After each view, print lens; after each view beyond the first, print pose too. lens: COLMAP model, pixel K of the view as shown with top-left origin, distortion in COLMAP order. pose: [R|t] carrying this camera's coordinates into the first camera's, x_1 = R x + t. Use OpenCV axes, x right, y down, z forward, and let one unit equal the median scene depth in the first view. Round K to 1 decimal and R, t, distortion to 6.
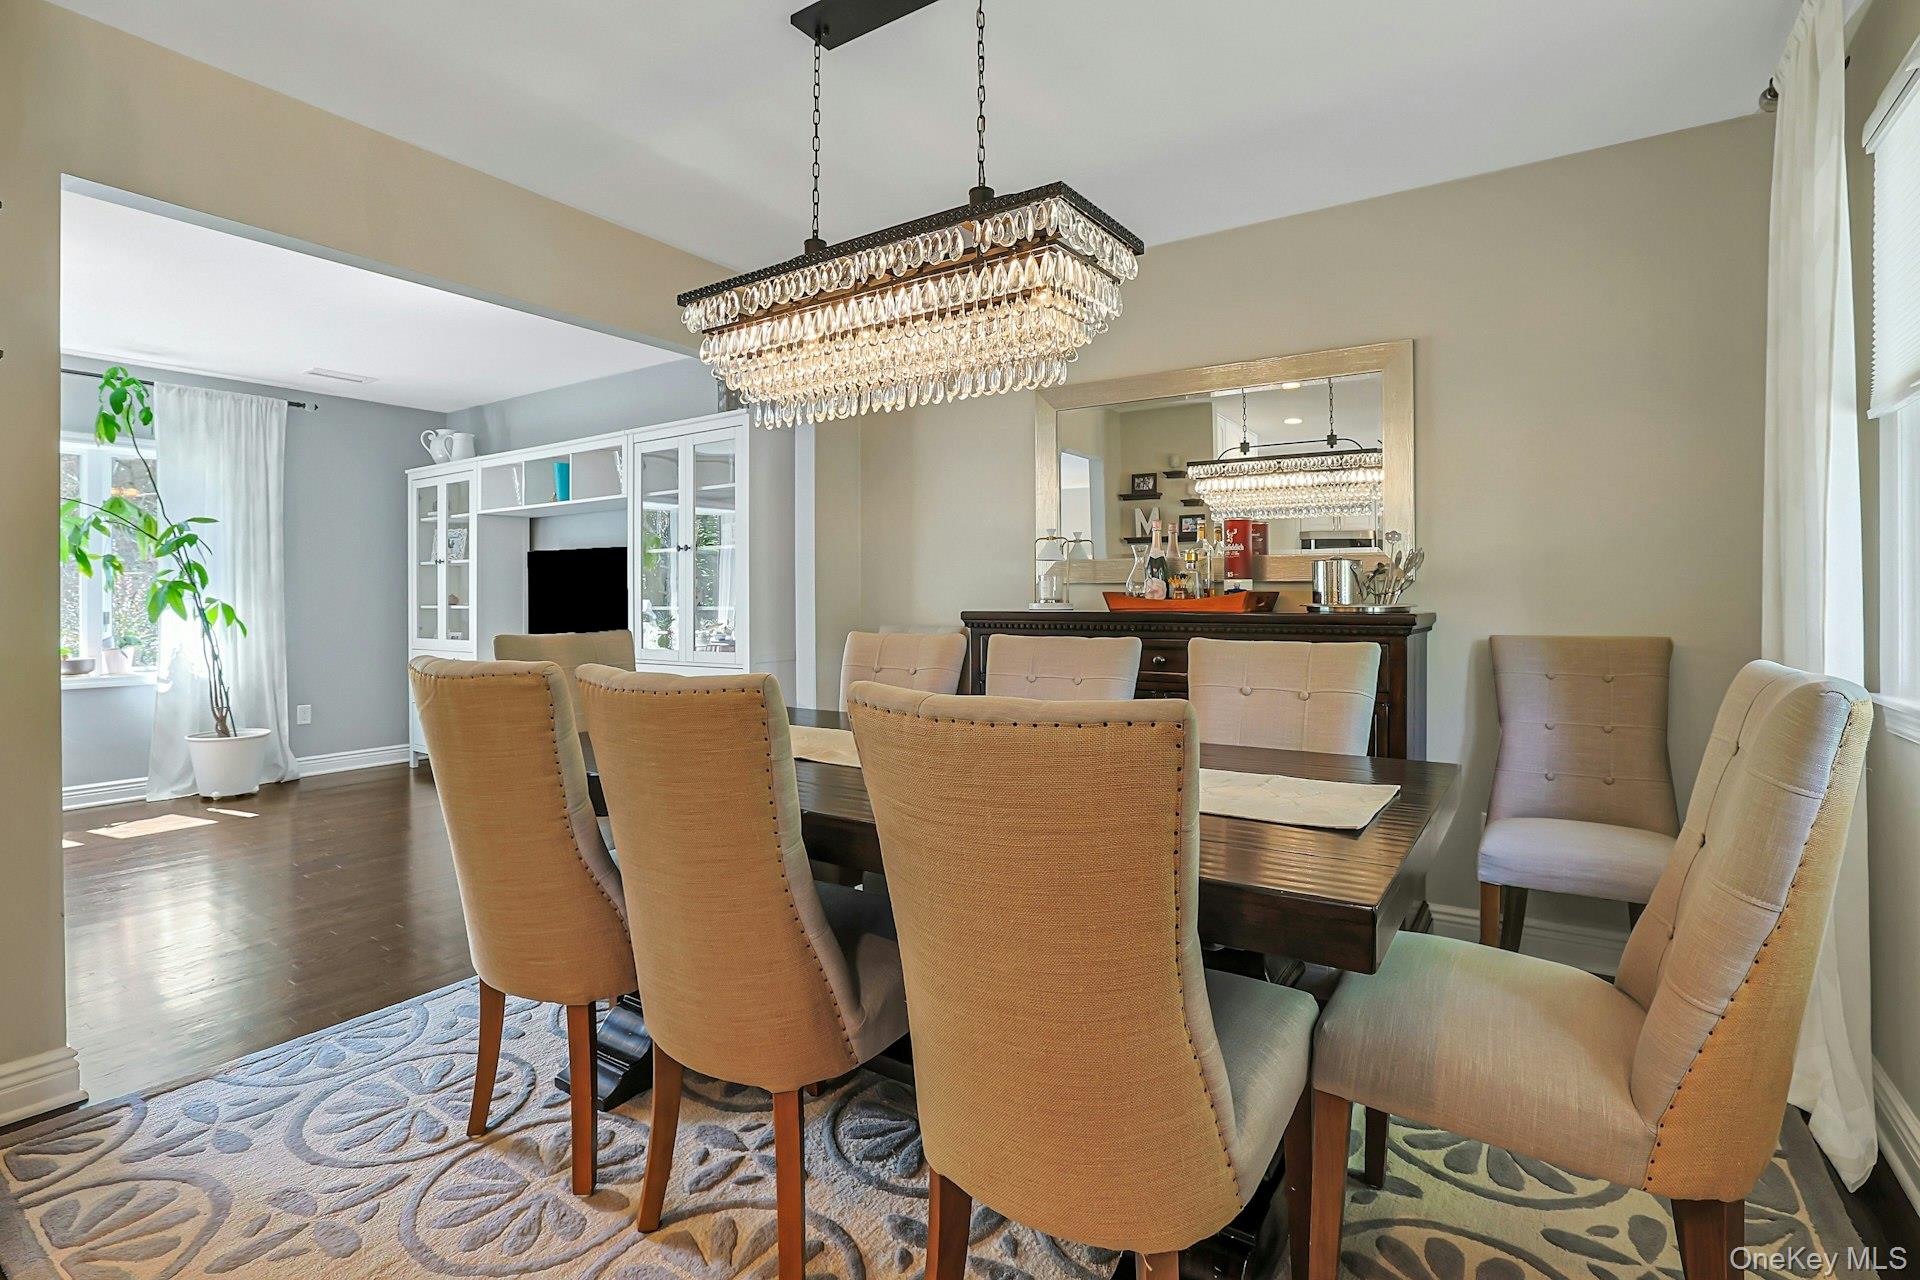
lens RADIAL K [[891.3, 0, 960.0], [0, 891.3, 640.0], [0, 0, 1]] dist [-0.000453, -0.000410]
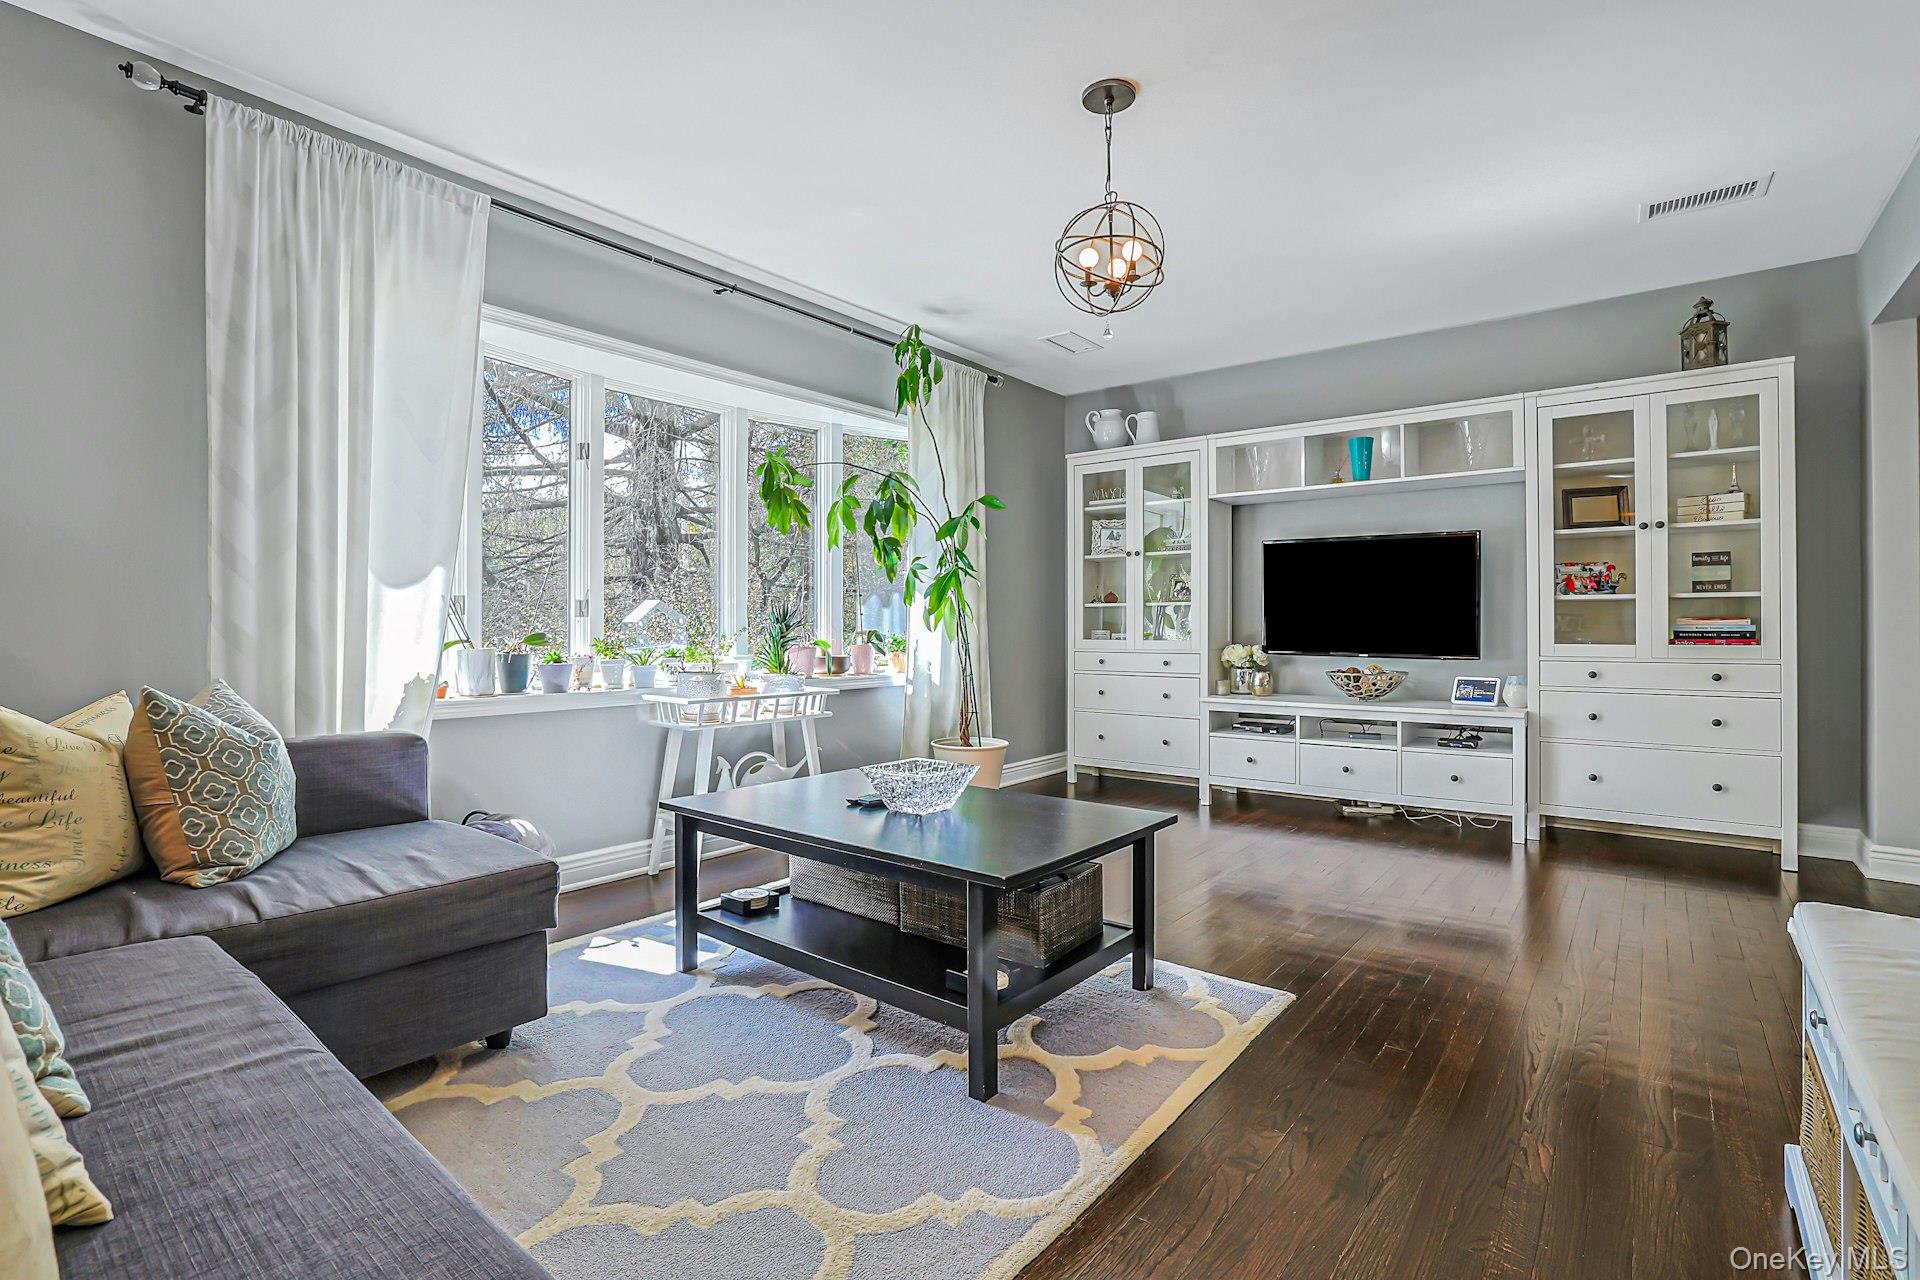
lens RADIAL K [[891.3, 0, 960.0], [0, 891.3, 640.0], [0, 0, 1]] dist [-0.000453, -0.000410]
pose [[0.997459, 0.006051, -0.070986, -0.779968], [-0.008104, 0.999556, -0.028672, 0.028676], [0.070781, 0.029174, 0.997065, 0.107265]]
